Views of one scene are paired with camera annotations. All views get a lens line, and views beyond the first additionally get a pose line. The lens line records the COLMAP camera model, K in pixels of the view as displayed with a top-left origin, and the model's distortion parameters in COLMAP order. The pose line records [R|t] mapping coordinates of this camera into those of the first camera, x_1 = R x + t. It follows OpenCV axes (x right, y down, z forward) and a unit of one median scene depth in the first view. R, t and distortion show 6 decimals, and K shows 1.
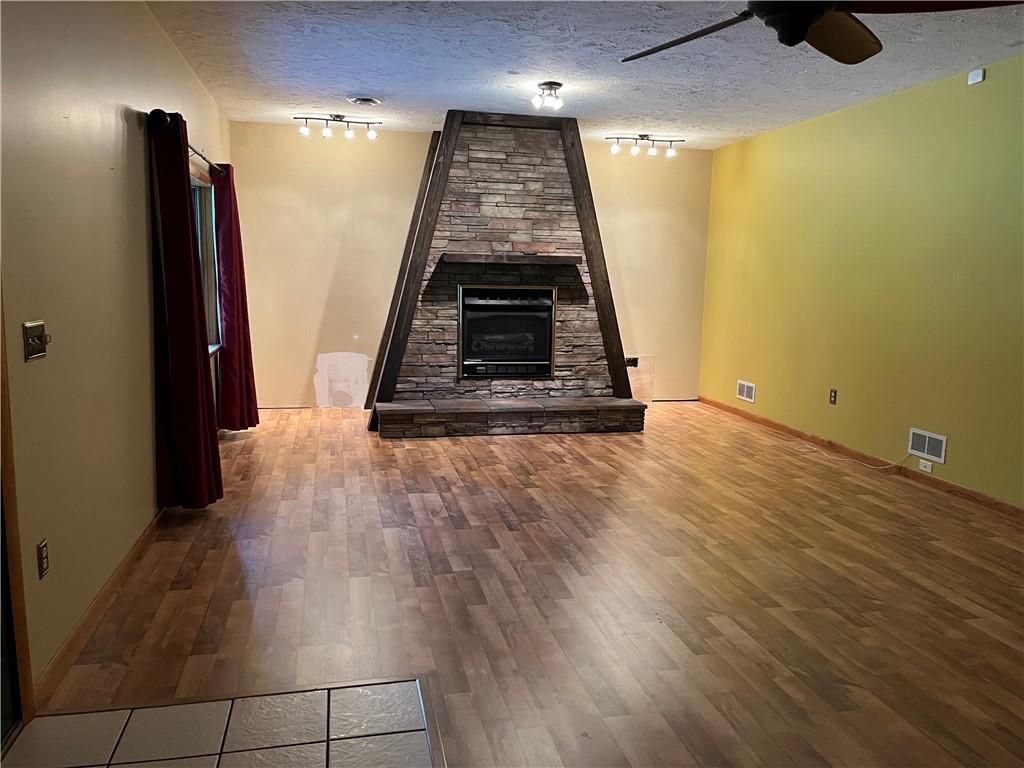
lens RADIAL K [[784.5, 0, 510.4], [0, 784.5, 390.1], [0, 0, 1]] dist [0.066692, -0.087917]
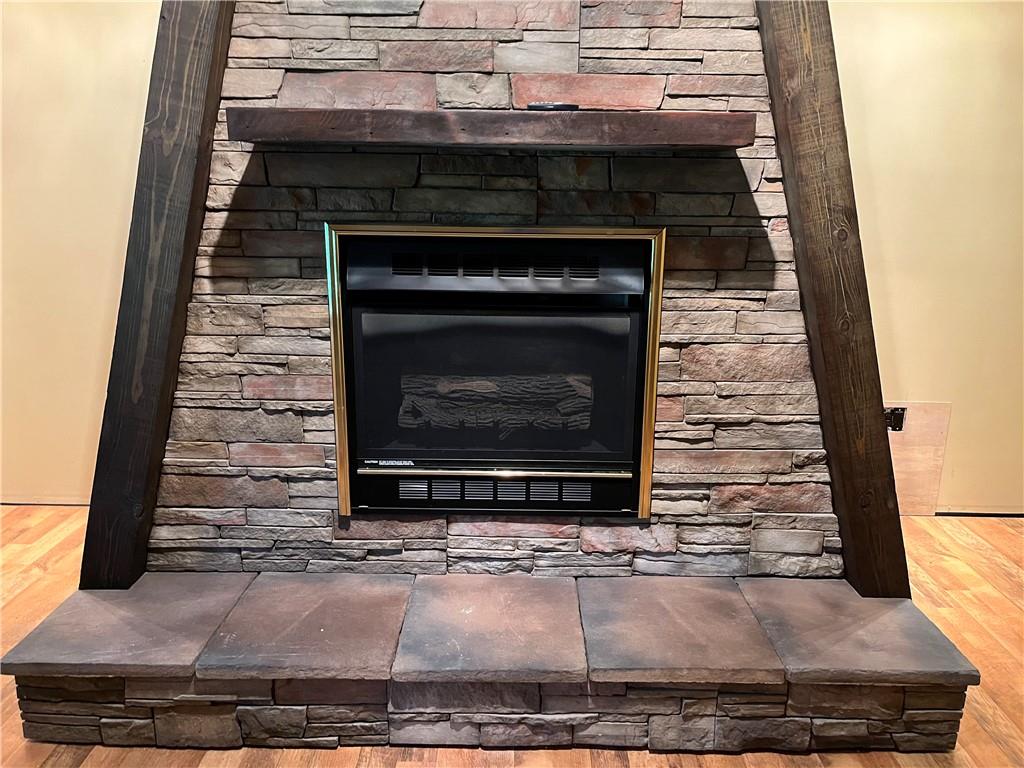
lens RADIAL K [[784.5, 0, 510.4], [0, 784.5, 390.1], [0, 0, 1]] dist [0.066692, -0.087917]
pose [[0.972937, 0.042563, -0.227119, 0.073197], [-0.026379, 0.996922, 0.073824, -0.092435], [0.229562, -0.065835, 0.971065, 0.698982]]
